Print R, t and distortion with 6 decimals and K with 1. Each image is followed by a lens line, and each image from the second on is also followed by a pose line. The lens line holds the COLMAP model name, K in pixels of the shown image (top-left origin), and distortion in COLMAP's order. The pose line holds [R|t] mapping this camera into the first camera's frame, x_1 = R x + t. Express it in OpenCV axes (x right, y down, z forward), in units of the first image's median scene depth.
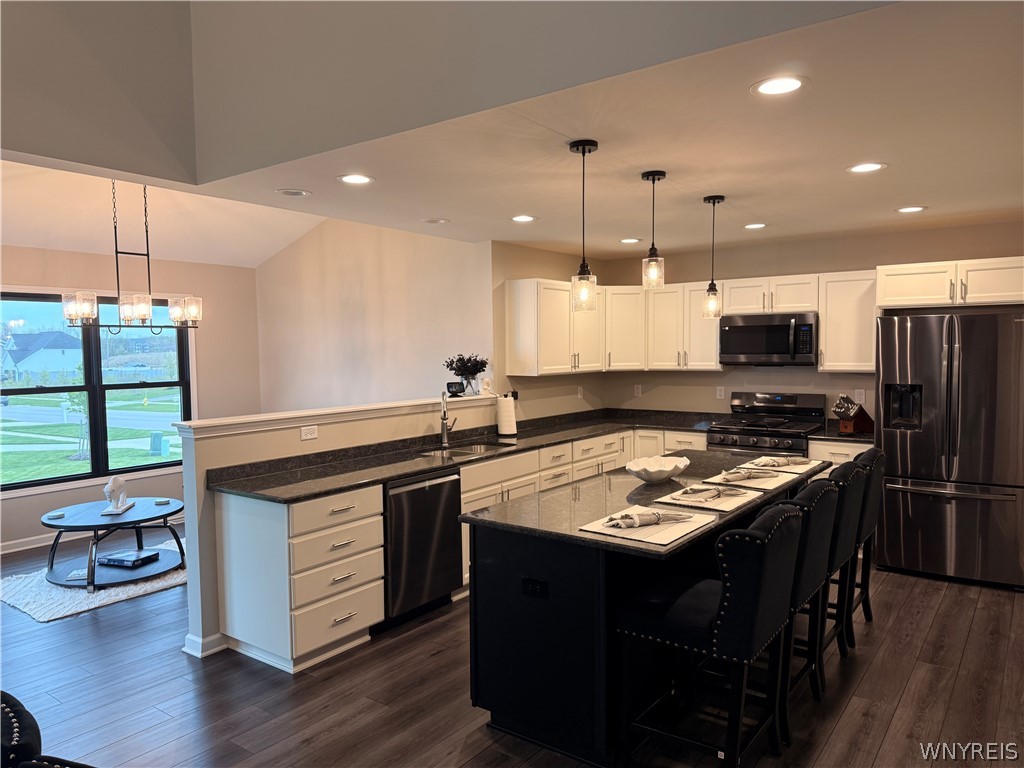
lens RADIAL K [[726.0, 0, 505.1], [0, 726.0, 398.1], [0, 0, 1]] dist [0.194579, -0.330885]
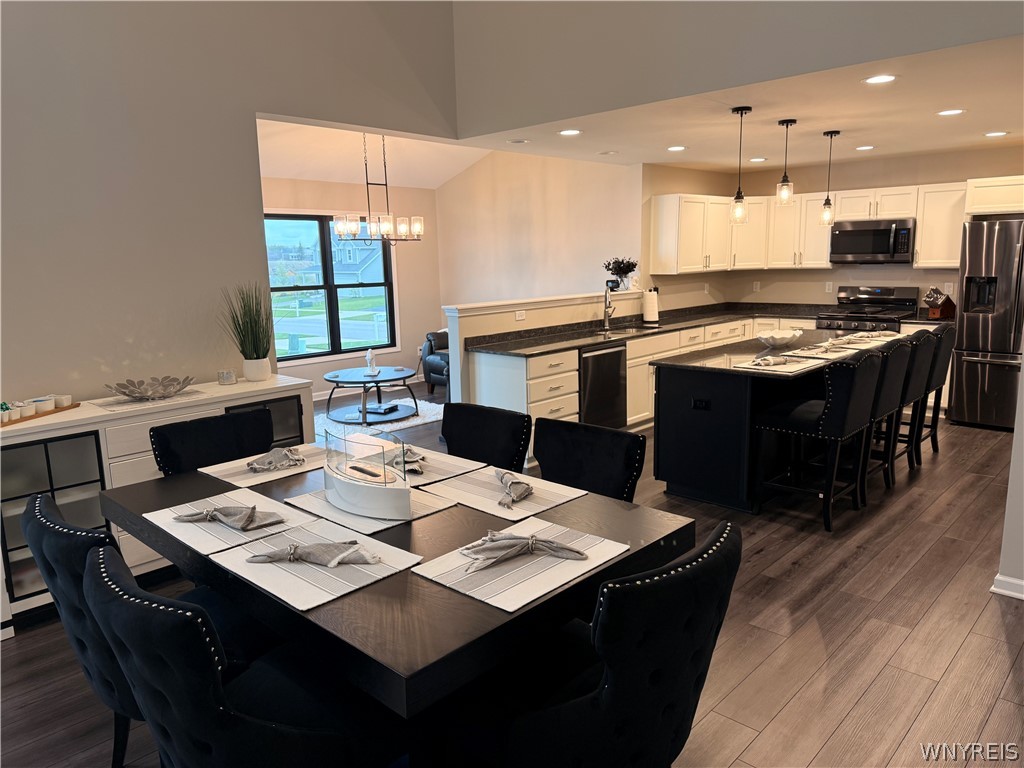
lens RADIAL K [[726.7, 0, 509.6], [0, 726.7, 387.7], [0, 0, 1]] dist [0.116749, -0.163021]
pose [[0.993195, 0.010945, -0.115950, -0.094672], [0.002100, 0.993729, 0.111792, 0.022406], [0.116446, -0.111275, 0.986944, -0.304601]]
